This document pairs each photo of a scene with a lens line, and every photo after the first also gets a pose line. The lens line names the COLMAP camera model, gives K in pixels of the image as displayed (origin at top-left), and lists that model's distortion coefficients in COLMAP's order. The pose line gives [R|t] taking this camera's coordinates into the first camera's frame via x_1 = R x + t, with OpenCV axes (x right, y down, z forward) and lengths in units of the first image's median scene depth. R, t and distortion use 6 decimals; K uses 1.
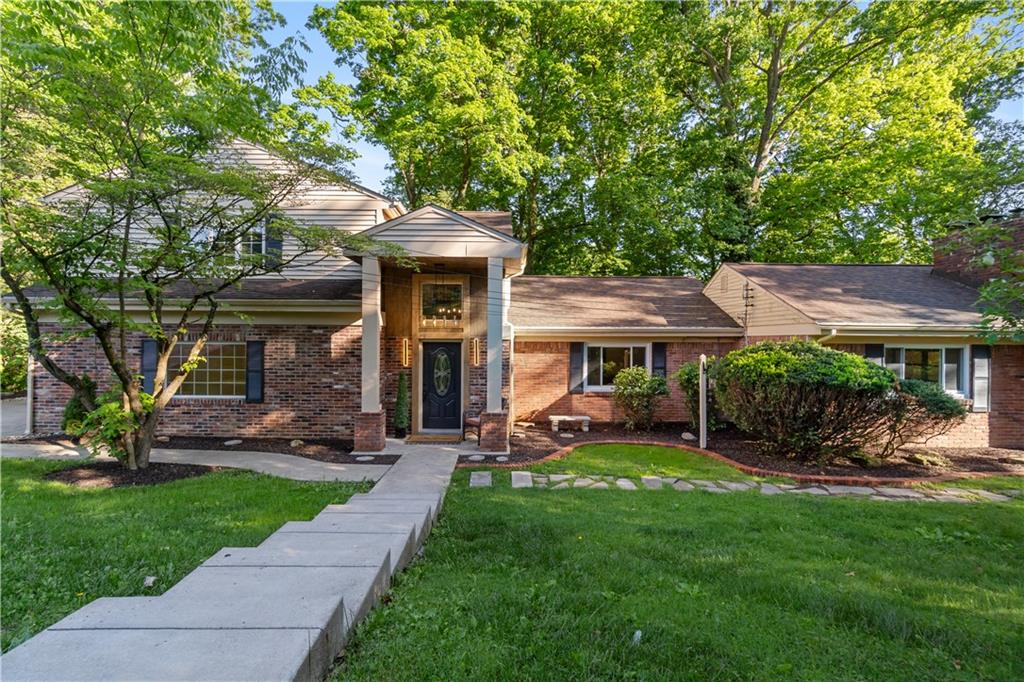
lens RADIAL K [[444.1, 0, 510.3], [0, 444.1, 340.0], [0, 0, 1]] dist [-0.002887, -0.000075]
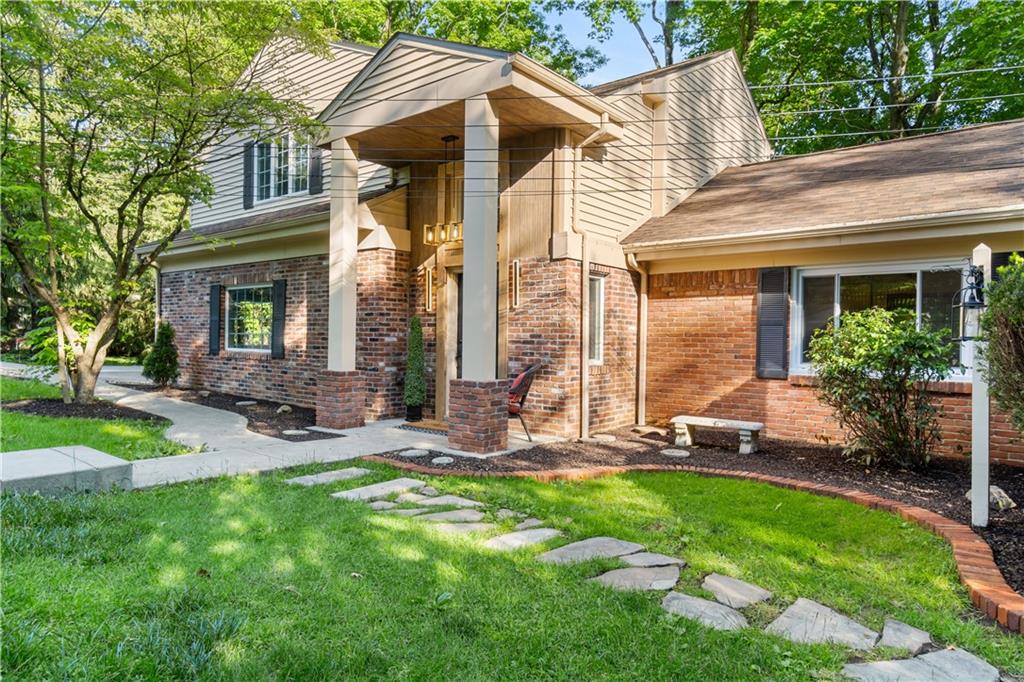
lens RADIAL K [[619.0, 0, 511.5], [0, 619.0, 339.3], [0, 0, 1]] dist [0.002239, -0.003471]
pose [[0.763658, 0.002199, -0.645617, 0.395267], [-0.009728, 0.999920, -0.008101, 0.096207], [0.645548, 0.012466, 0.763618, 0.363391]]
